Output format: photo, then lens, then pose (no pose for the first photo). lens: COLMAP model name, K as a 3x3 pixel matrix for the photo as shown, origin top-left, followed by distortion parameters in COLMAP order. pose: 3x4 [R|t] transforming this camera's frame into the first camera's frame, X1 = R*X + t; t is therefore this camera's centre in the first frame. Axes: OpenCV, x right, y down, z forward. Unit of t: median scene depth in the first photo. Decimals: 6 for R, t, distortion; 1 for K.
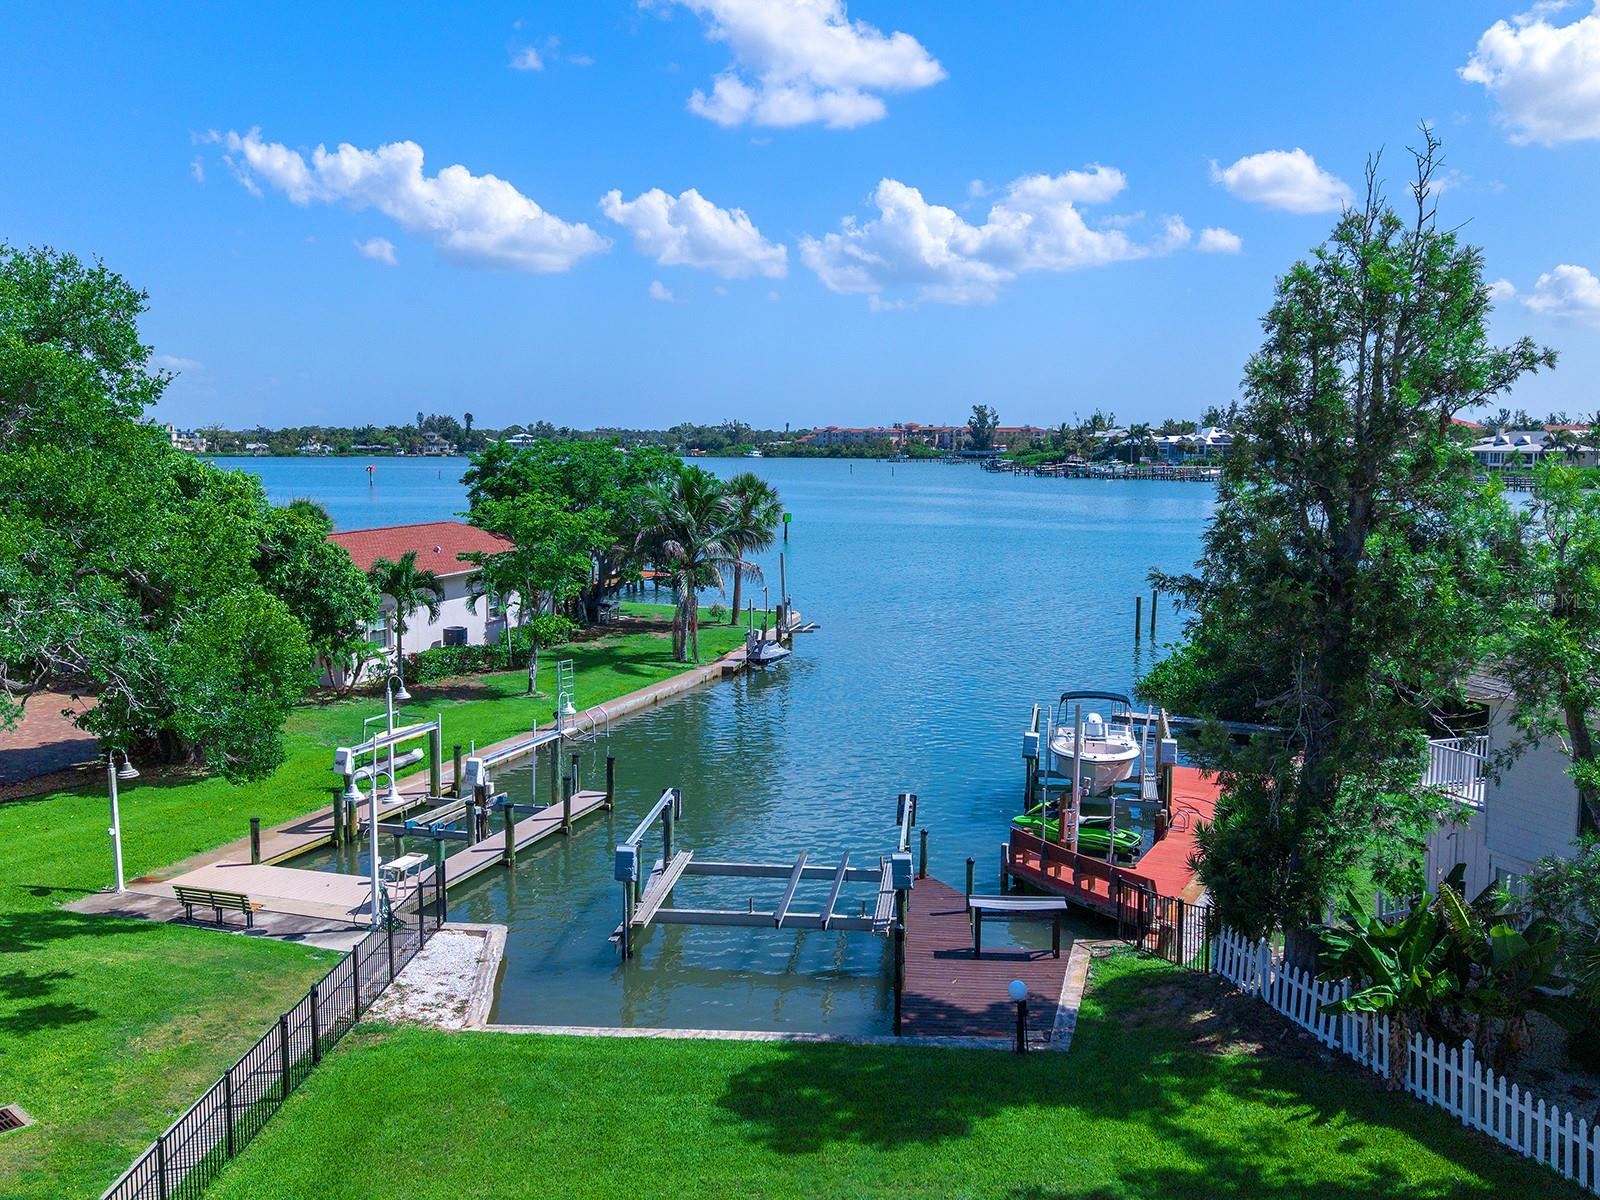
lens RADIAL K [[1406.7, 0, 800.0], [0, 1406.7, 600.0], [0, 0, 1]] dist [0.232175, -0.657914]
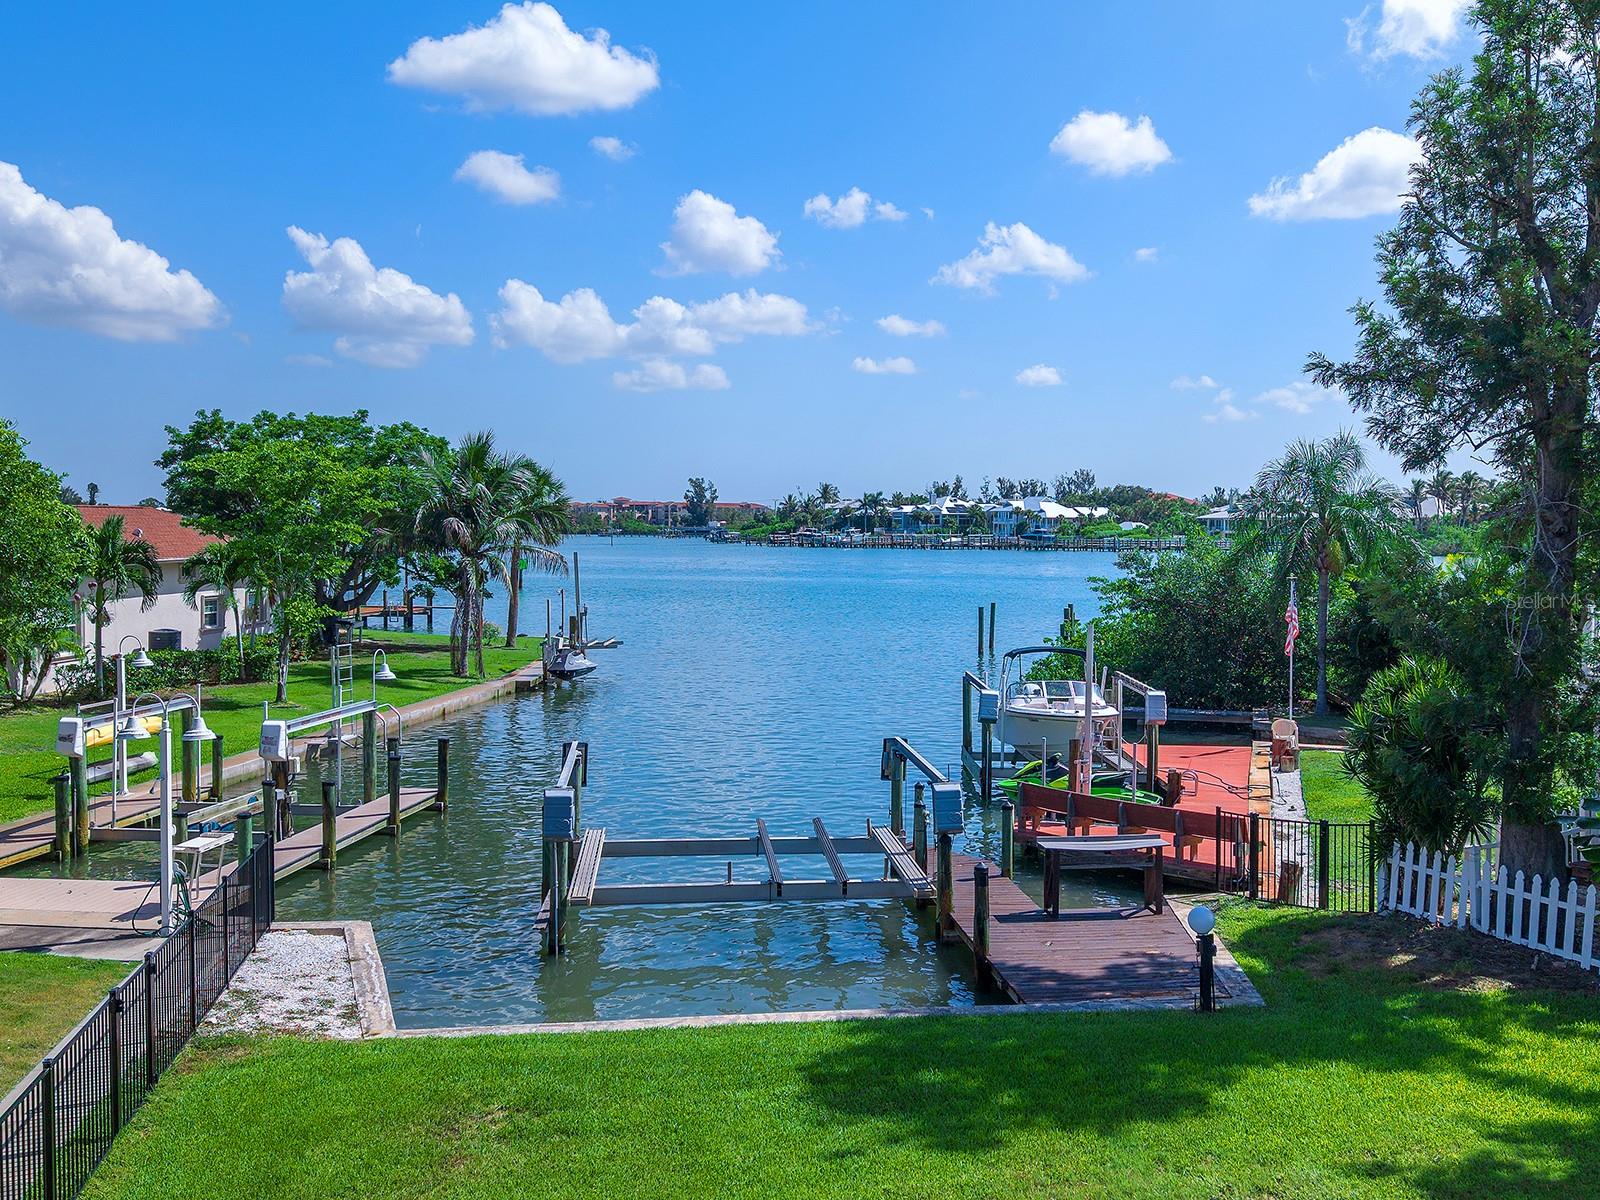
lens RADIAL K [[1537.7, 0, 800.0], [0, 1537.7, 600.0], [0, 0, 1]] dist [0.134340, -0.273792]
pose [[0.979468, -0.007665, 0.201454, -0.122238], [0.021108, 0.997684, -0.064667, 0.101850], [-0.200492, 0.067591, 0.977361, 0.178313]]
